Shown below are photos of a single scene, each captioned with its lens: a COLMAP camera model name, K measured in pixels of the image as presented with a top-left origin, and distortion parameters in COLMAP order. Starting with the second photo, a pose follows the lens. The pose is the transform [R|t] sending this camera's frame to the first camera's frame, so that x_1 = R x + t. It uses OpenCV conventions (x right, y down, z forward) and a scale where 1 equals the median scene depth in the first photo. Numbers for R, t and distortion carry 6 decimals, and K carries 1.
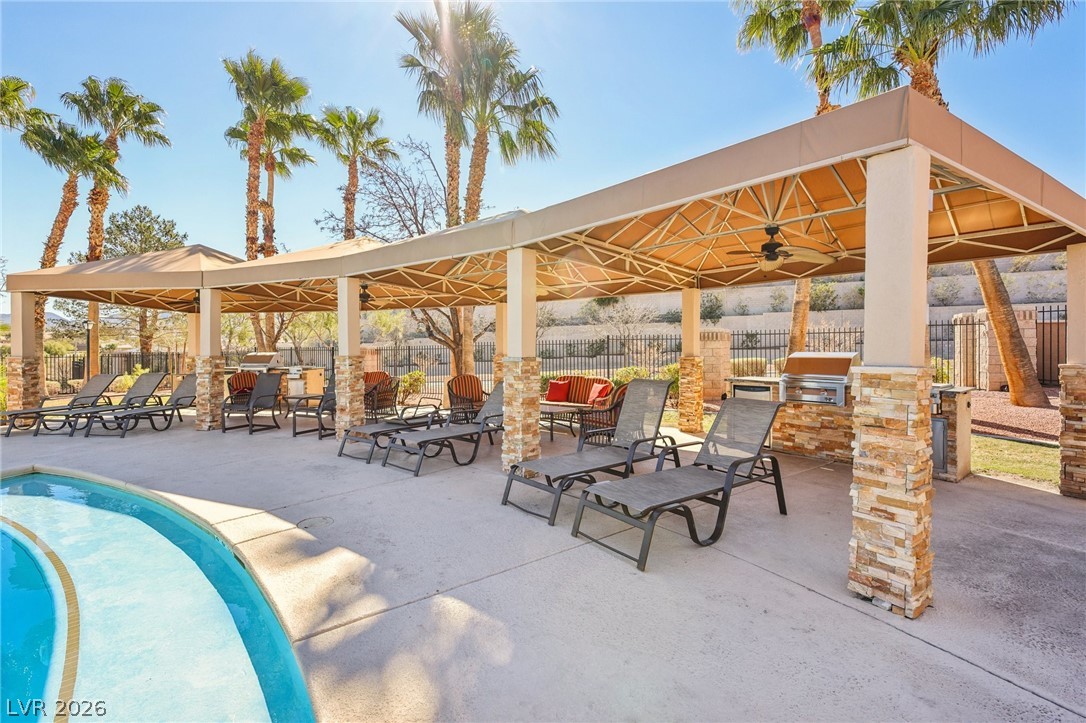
lens RADIAL K [[495.3, 0, 539.8], [0, 495.3, 352.2], [0, 0, 1]] dist [0.001131, 0.000014]
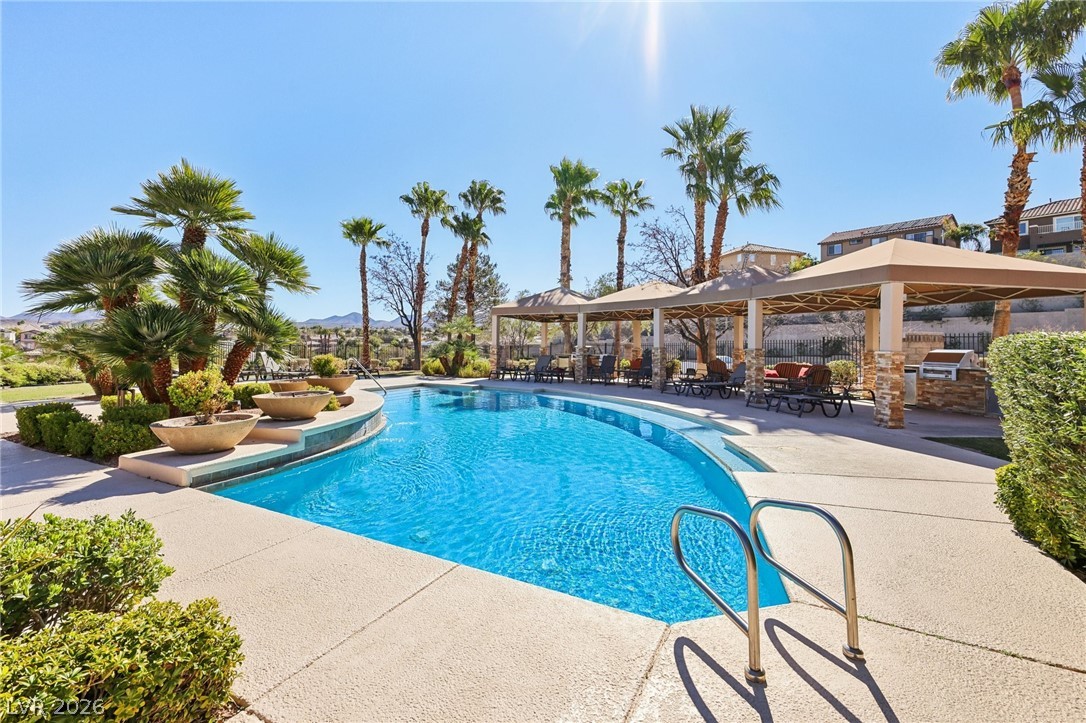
lens RADIAL K [[470.1, 0, 538.9], [0, 470.1, 335.2], [0, 0, 1]] dist [0.003482, -0.001119]
pose [[0.899150, 0.005781, -0.437601, 0.005032], [-0.018571, 0.999516, -0.024953, 0.007176], [0.437245, 0.030563, 0.898823, -0.461817]]
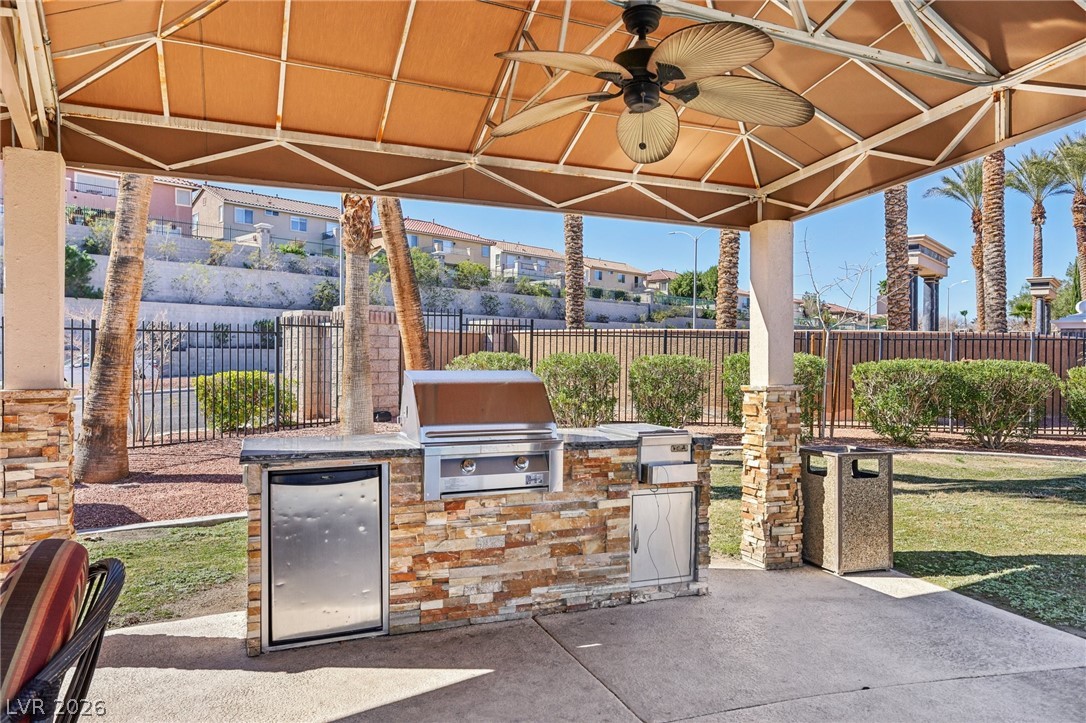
lens RADIAL K [[729.5, 0, 550.3], [0, 729.5, 366.7], [0, 0, 1]] dist [0.000930, 0.000650]
pose [[0.274821, -0.003814, 0.961488, -0.012150], [0.003774, 0.999989, 0.002887, -0.002381], [-0.961488, 0.002836, 0.274833, 0.331395]]
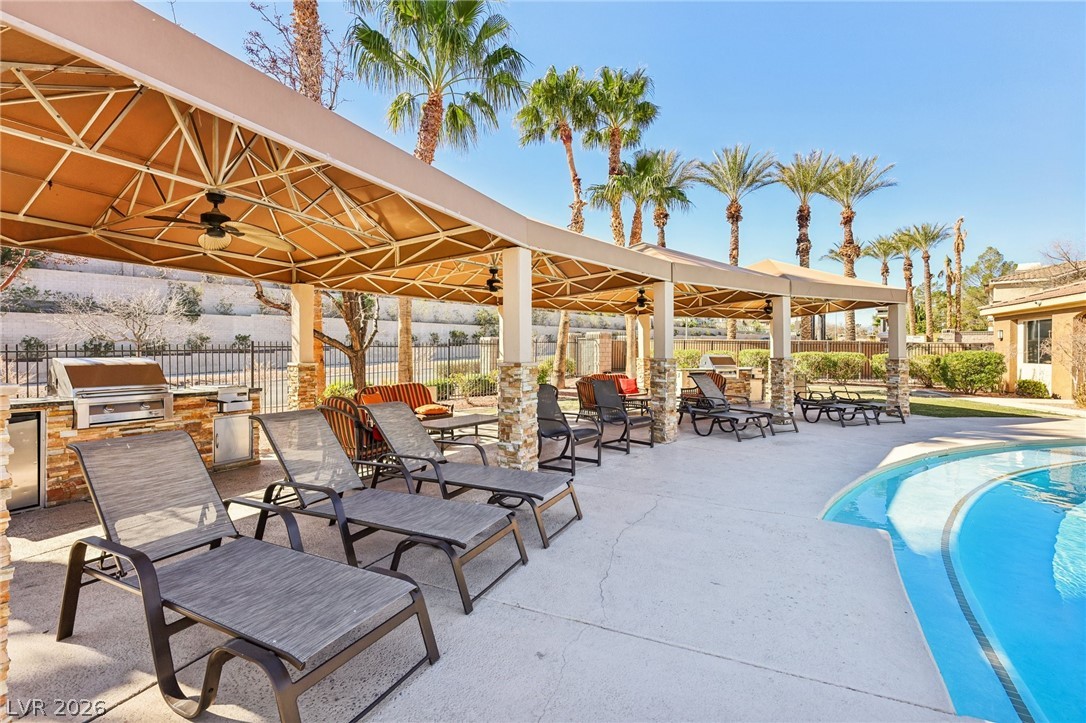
lens RADIAL K [[470.1, 0, 544.8], [0, 470.1, 354.4], [0, 0, 1]] dist [0.003482, -0.001119]
pose [[0.330105, -0.000804, 0.943944, -0.686186], [0.004693, 0.999989, -0.000790, -0.001677], [-0.943933, 0.004691, 0.330105, 0.451652]]
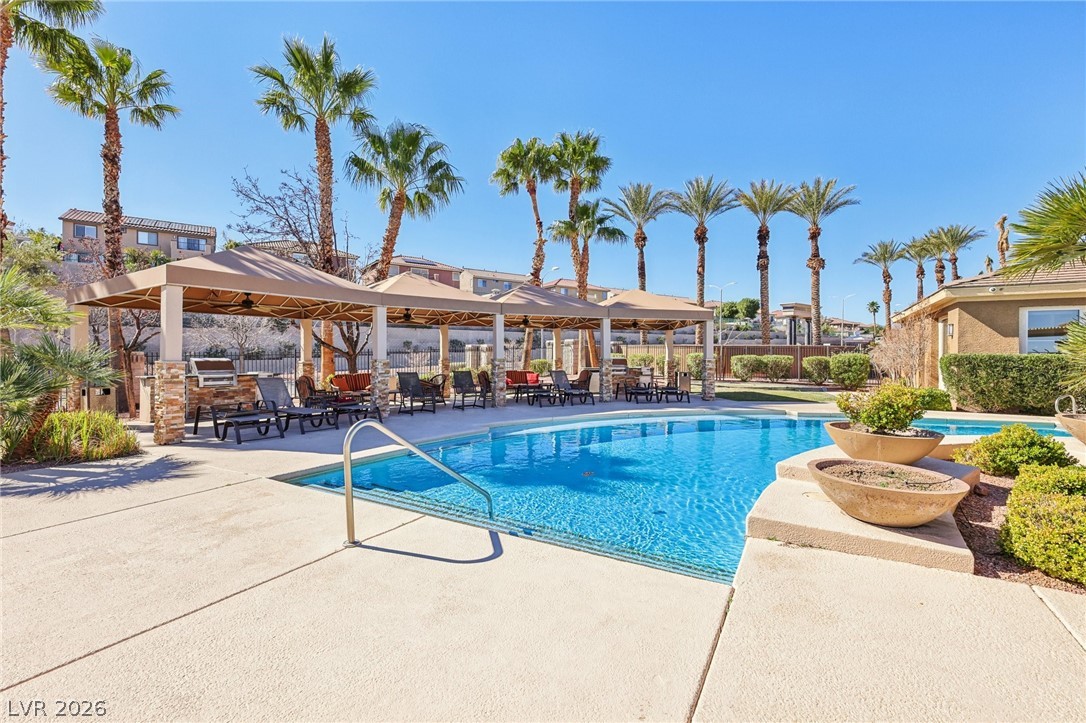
lens RADIAL K [[470.1, 0, 540.8], [0, 470.1, 354.1], [0, 0, 1]] dist [0.003482, -0.001119]
pose [[0.474643, 0.007898, 0.880143, -0.883057], [0.005655, 0.999912, -0.012023, 0.004815], [-0.880160, 0.010684, 0.474556, 0.038670]]
